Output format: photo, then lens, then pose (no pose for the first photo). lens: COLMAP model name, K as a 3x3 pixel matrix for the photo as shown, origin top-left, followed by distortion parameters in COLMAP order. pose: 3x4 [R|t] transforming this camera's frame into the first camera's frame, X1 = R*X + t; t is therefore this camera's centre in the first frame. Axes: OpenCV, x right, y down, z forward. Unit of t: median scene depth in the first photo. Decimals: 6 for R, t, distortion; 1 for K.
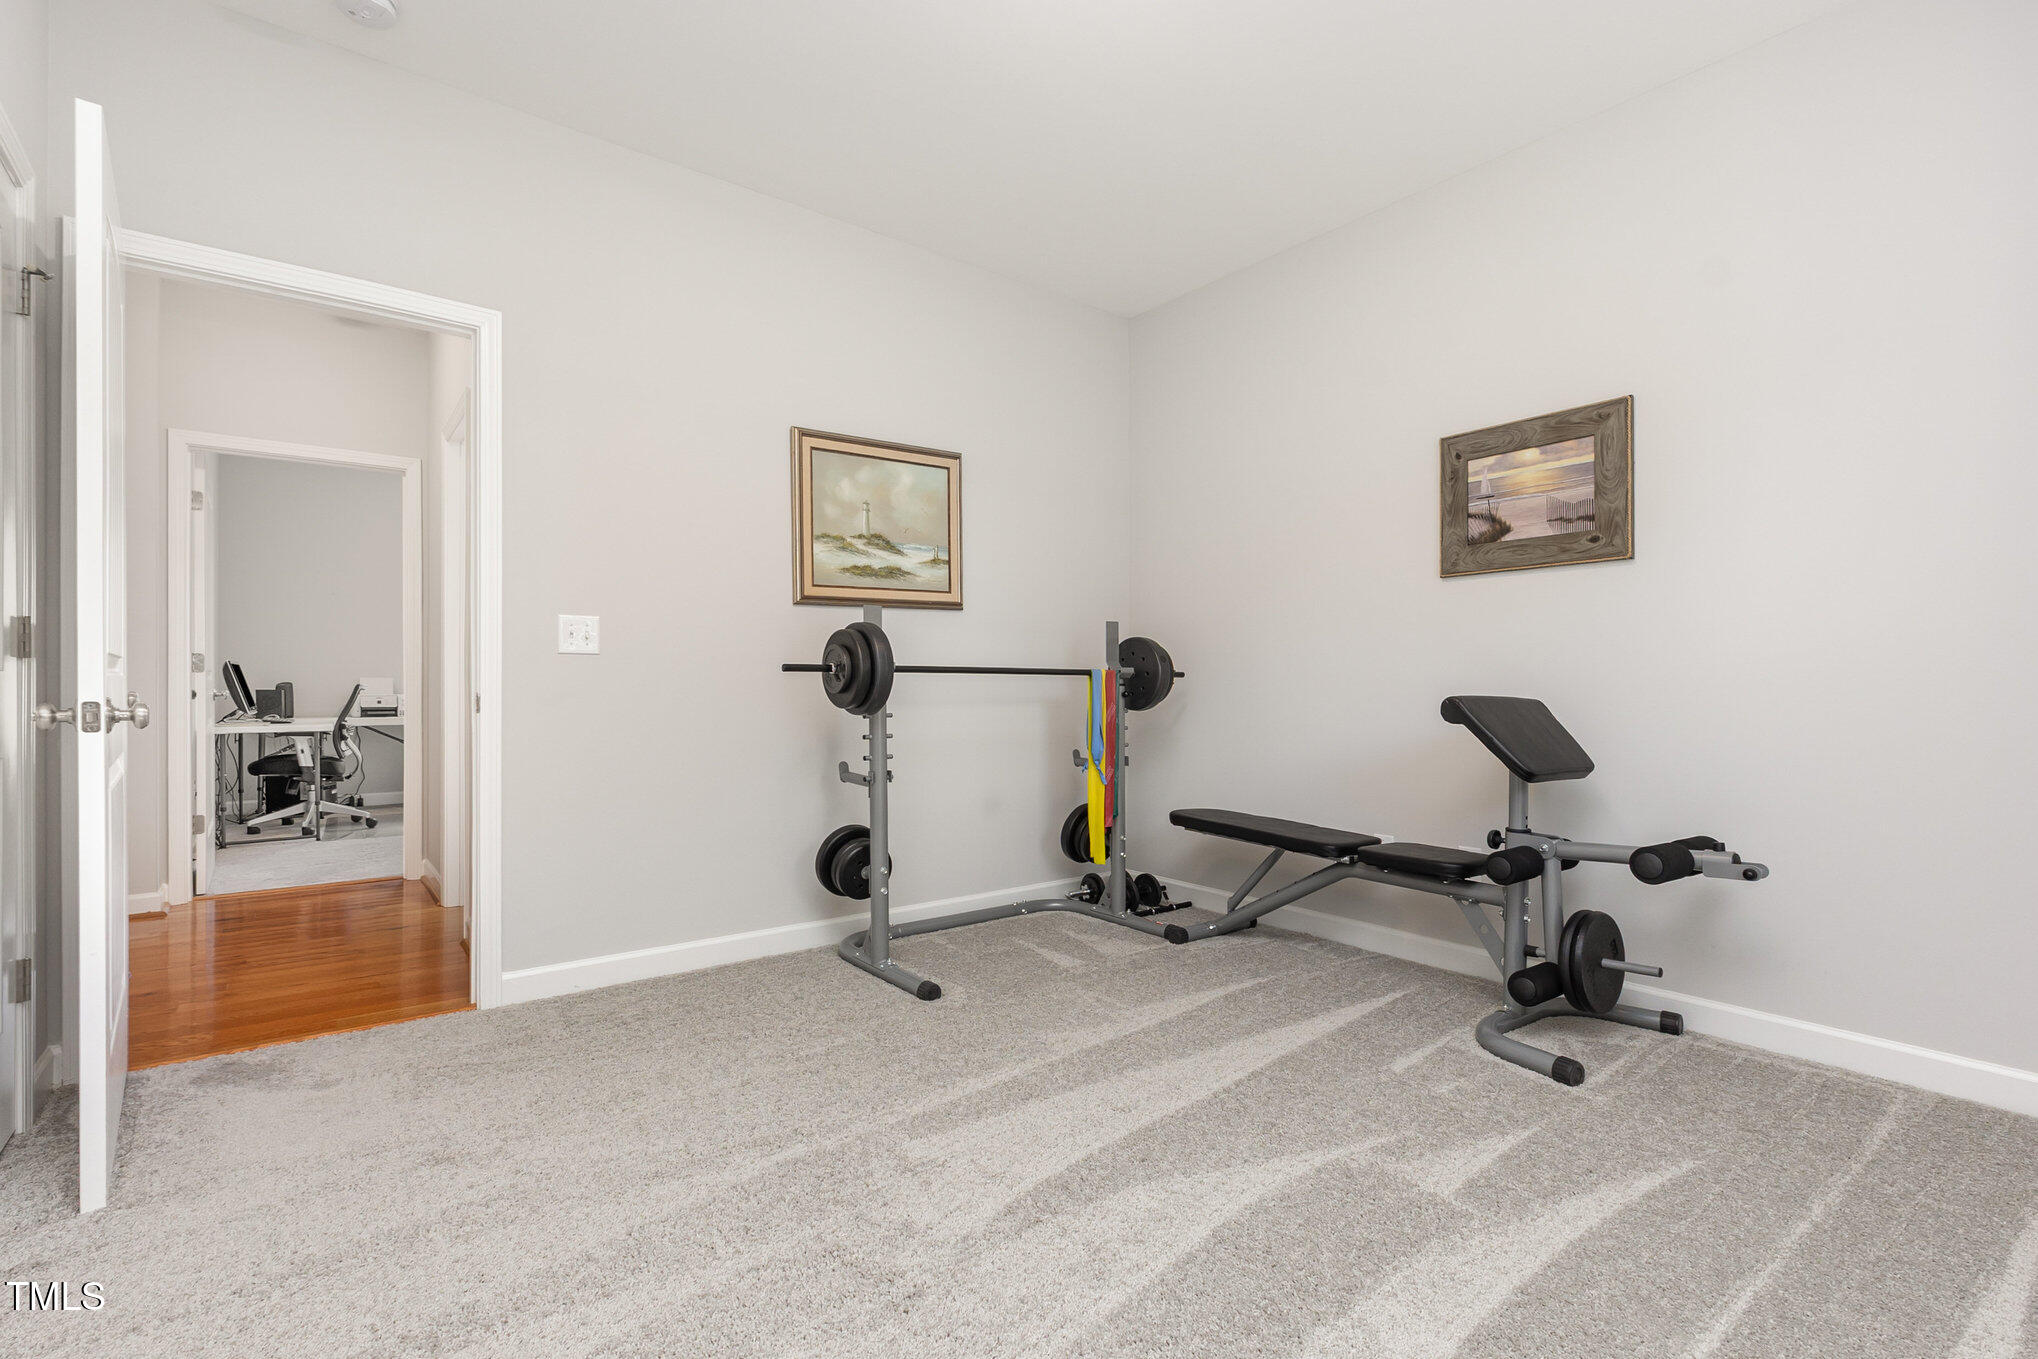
lens RADIAL K [[909.6, 0, 1012.8], [0, 909.6, 677.5], [0, 0, 1]] dist [-0.001581, 0.000275]
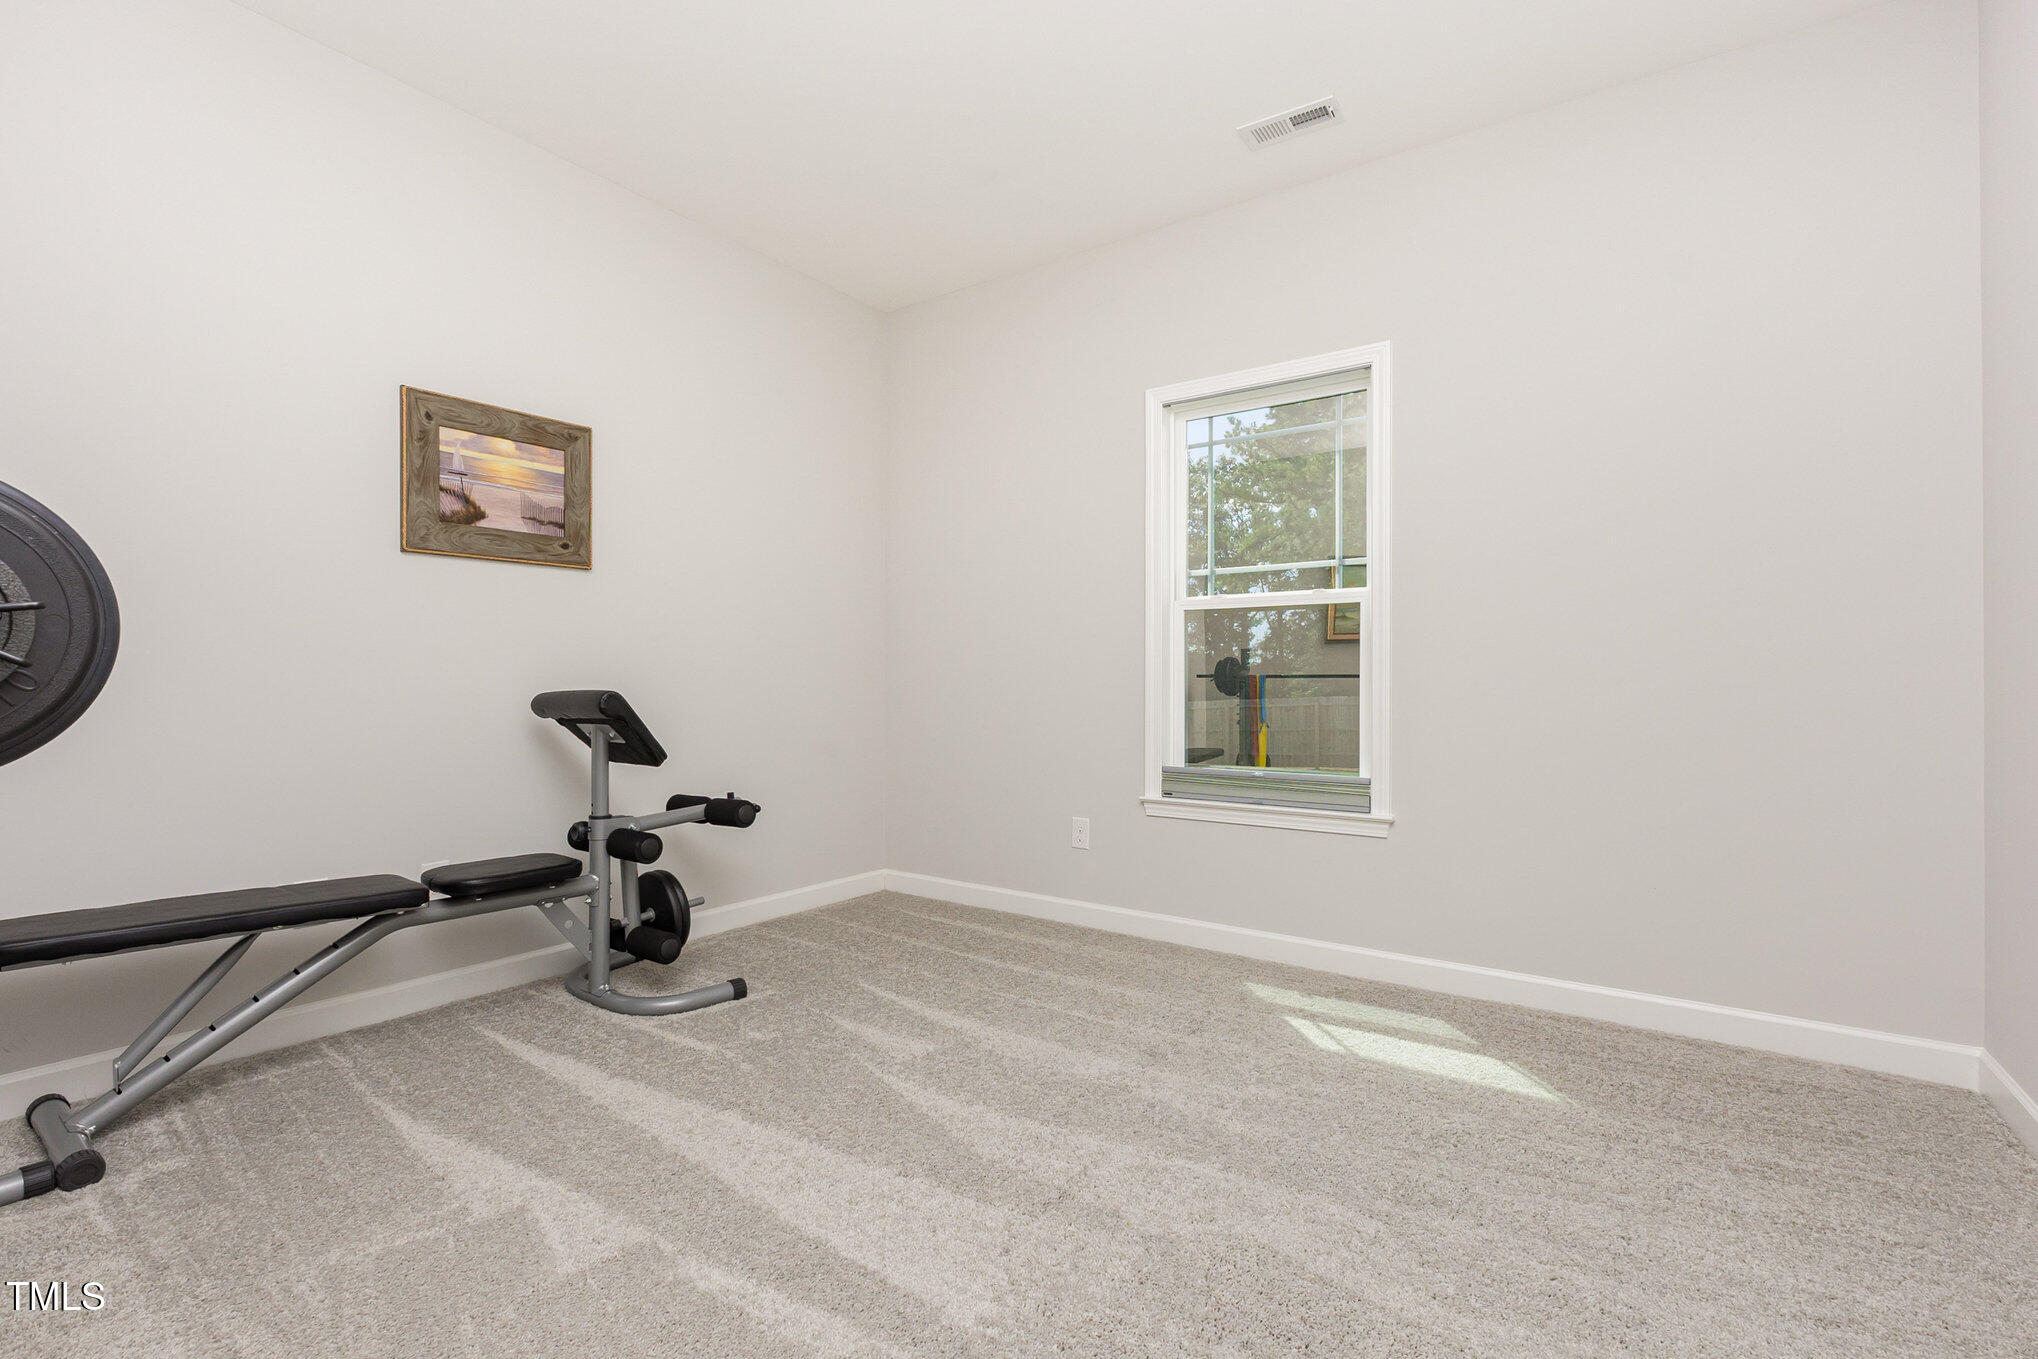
lens RADIAL K [[909.6, 0, 1012.8], [0, 909.6, 677.5], [0, 0, 1]] dist [-0.001581, 0.000275]
pose [[-0.259055, 0.011807, 0.965790, -0.513931], [-0.004499, 0.999900, -0.013431, 0.016436], [-0.965852, -0.007824, -0.258976, 0.713796]]
